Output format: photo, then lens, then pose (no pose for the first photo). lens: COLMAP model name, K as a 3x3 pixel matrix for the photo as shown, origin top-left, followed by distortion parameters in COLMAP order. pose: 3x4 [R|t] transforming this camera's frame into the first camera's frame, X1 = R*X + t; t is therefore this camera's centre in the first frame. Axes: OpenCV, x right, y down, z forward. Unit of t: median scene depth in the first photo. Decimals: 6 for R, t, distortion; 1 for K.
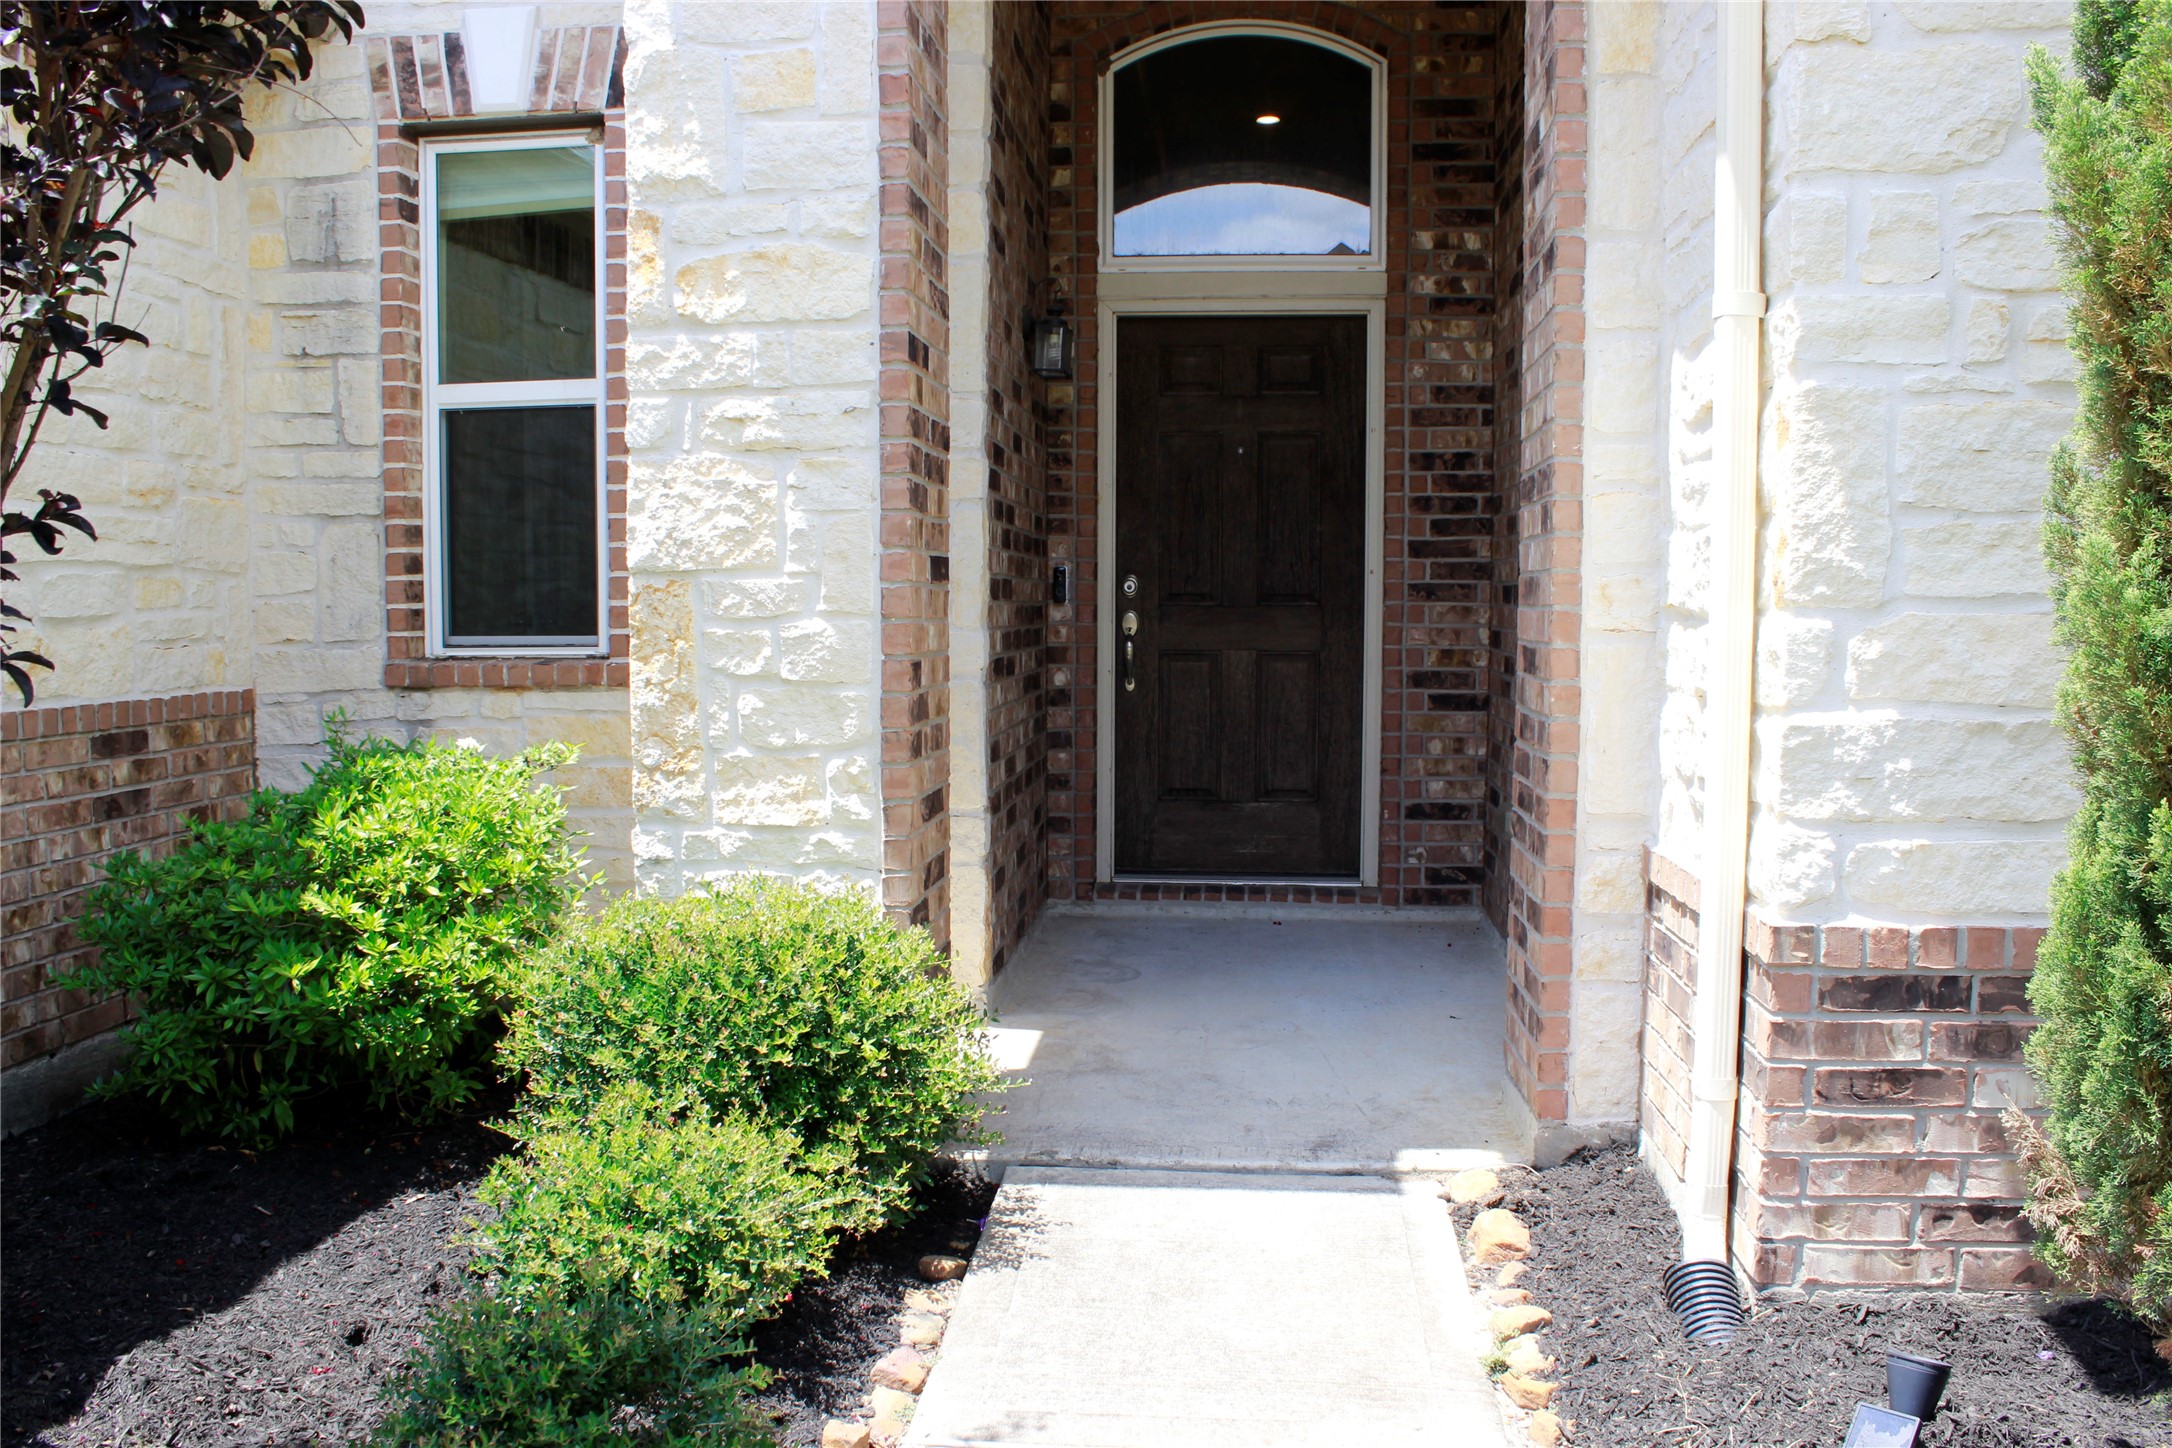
lens RADIAL K [[1805.9, 0, 1092.0], [0, 1805.9, 728.8], [0, 0, 1]] dist [-0.149991, 0.117658]
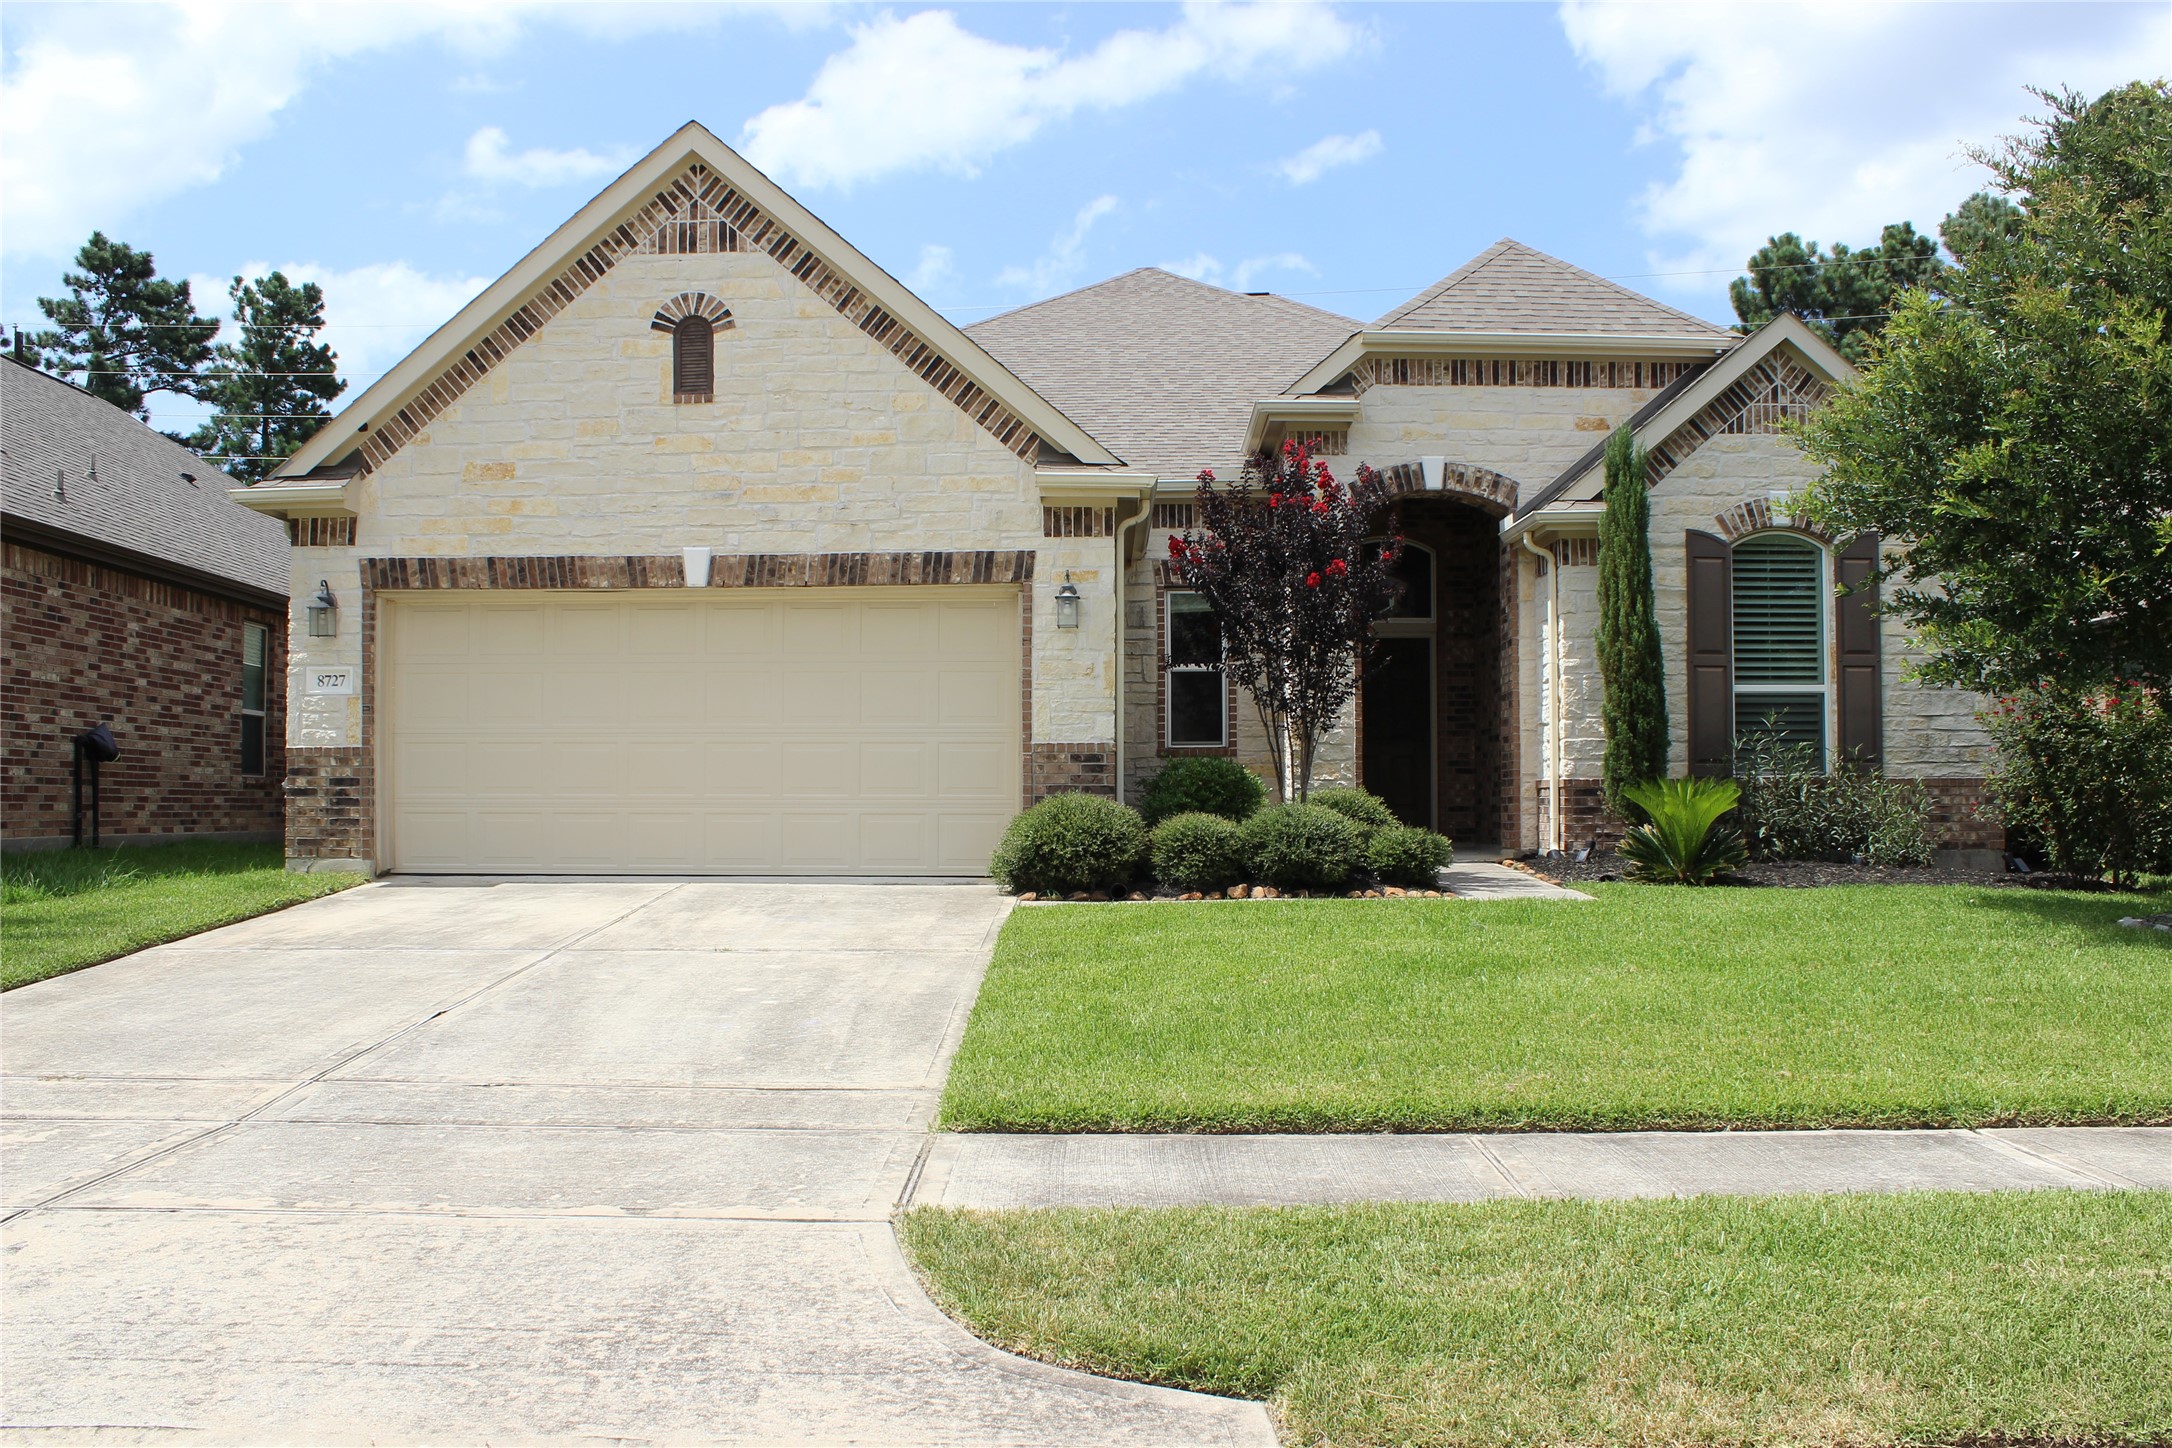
lens RADIAL K [[1805.9, 0, 1082.9], [0, 1805.9, 723.0], [0, 0, 1]] dist [-0.149991, 0.117658]
pose [[0.996732, 0.001414, 0.080763, -0.807783], [0.008344, 0.992694, -0.120368, 0.315014], [-0.080343, 0.120648, 0.989439, -2.288094]]
